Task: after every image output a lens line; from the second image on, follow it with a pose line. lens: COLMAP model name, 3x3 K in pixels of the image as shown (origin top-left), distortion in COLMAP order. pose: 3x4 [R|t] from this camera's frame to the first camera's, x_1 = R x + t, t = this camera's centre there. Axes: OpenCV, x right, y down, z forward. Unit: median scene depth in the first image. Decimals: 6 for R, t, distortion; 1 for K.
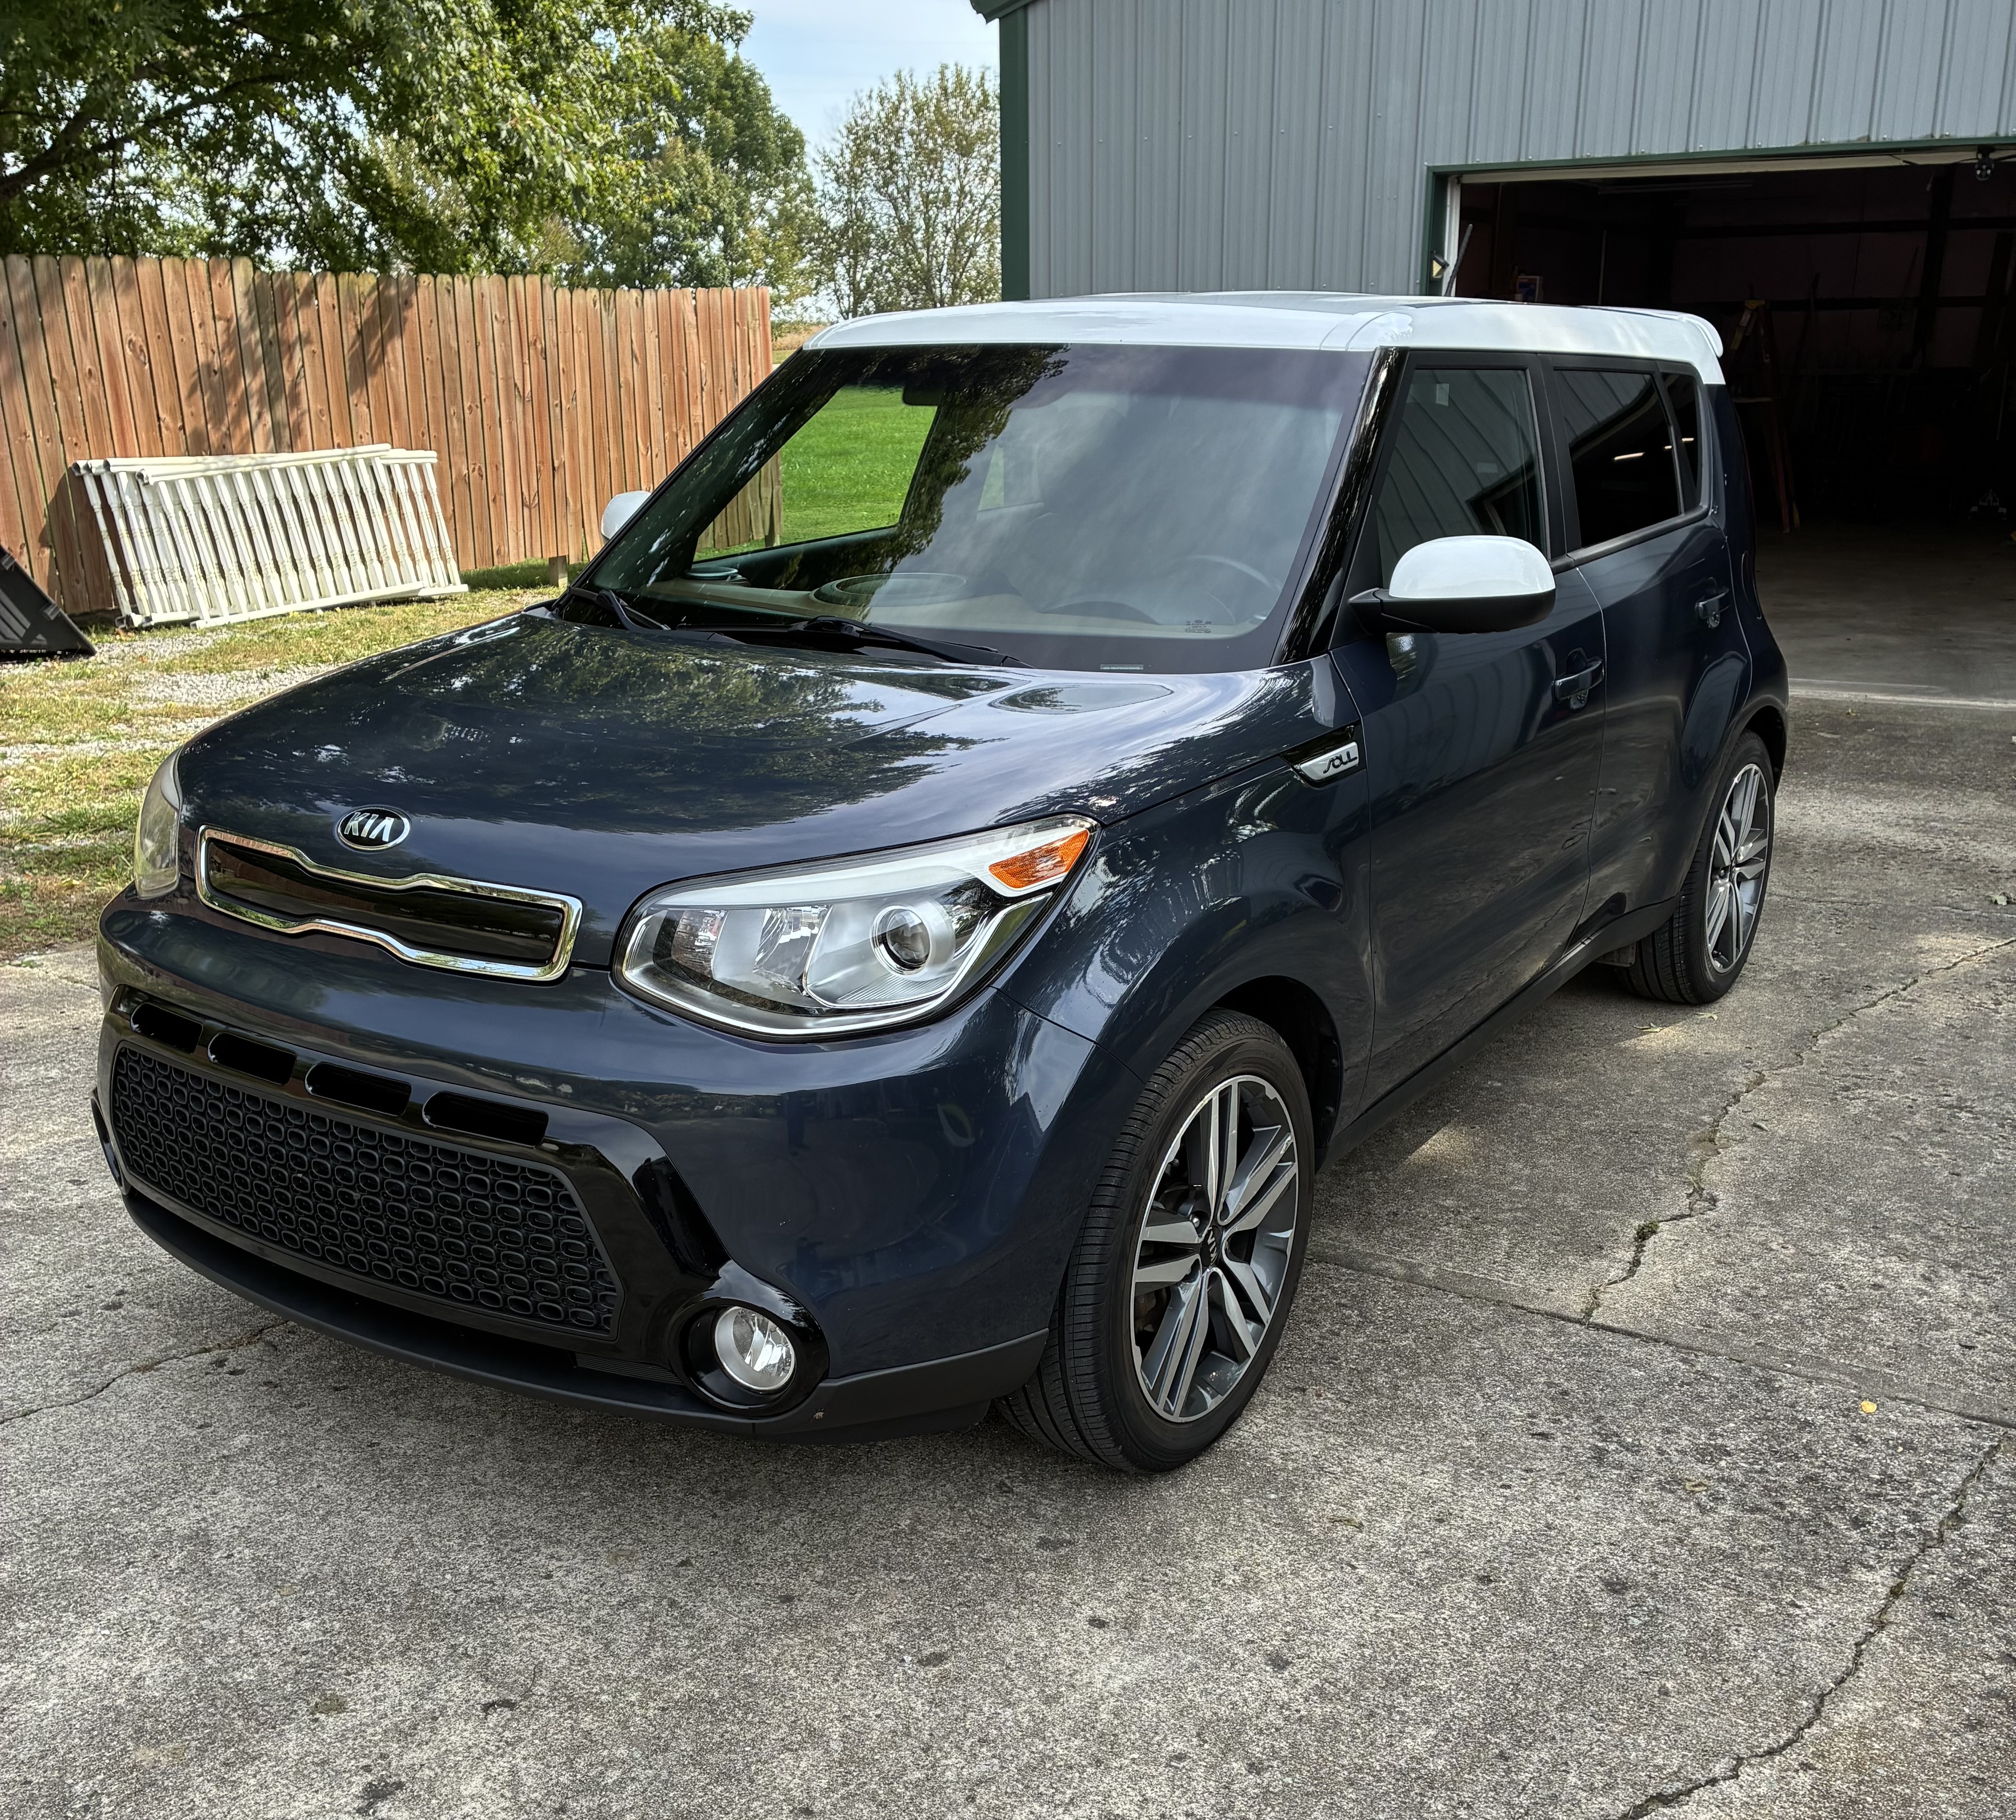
lens RADIAL K [[1865.2, 0, 1009.3], [0, 1865.2, 881.6], [0, 0, 1]] dist [0.114867, -0.160858]
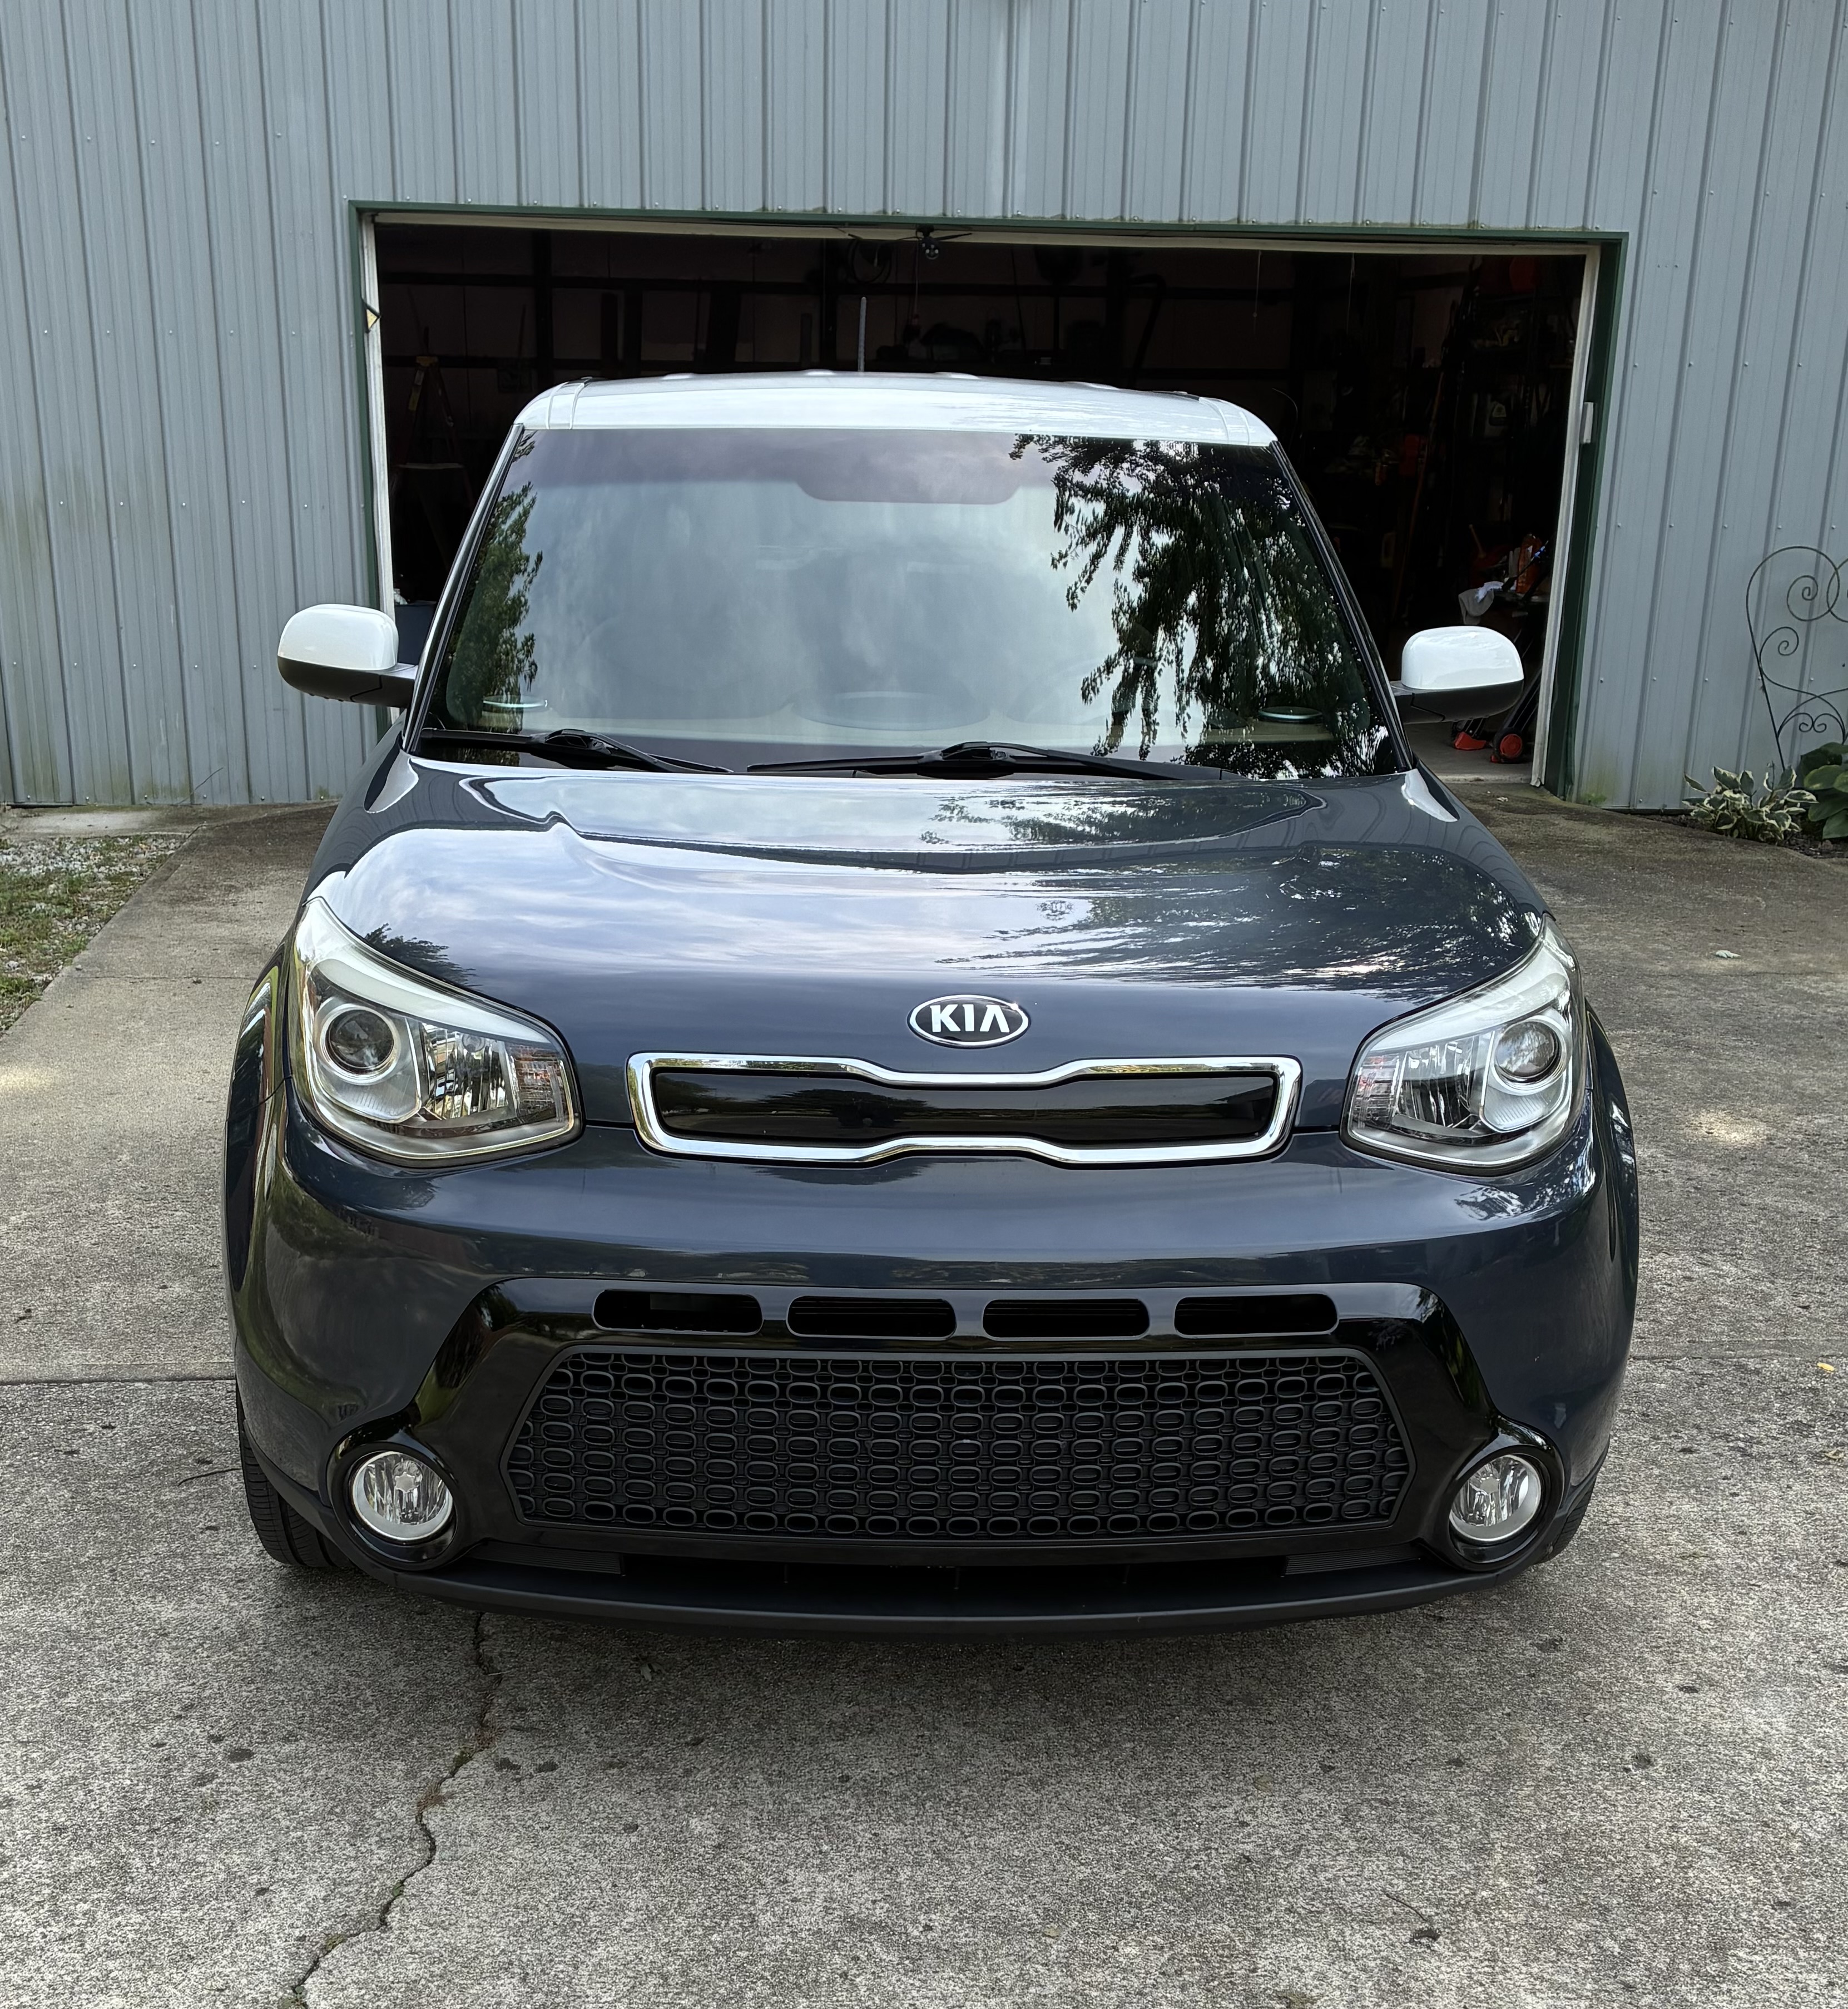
lens RADIAL K [[2188.1, 0, 924.0], [0, 2188.1, 1004.5], [0, 0, 1]] dist [0.001109, -0.006373]
pose [[0.836550, -0.123156, 0.533869, -0.159649], [0.125996, 0.991537, 0.031303, -0.012591], [-0.533206, 0.041078, 0.844988, 0.035052]]
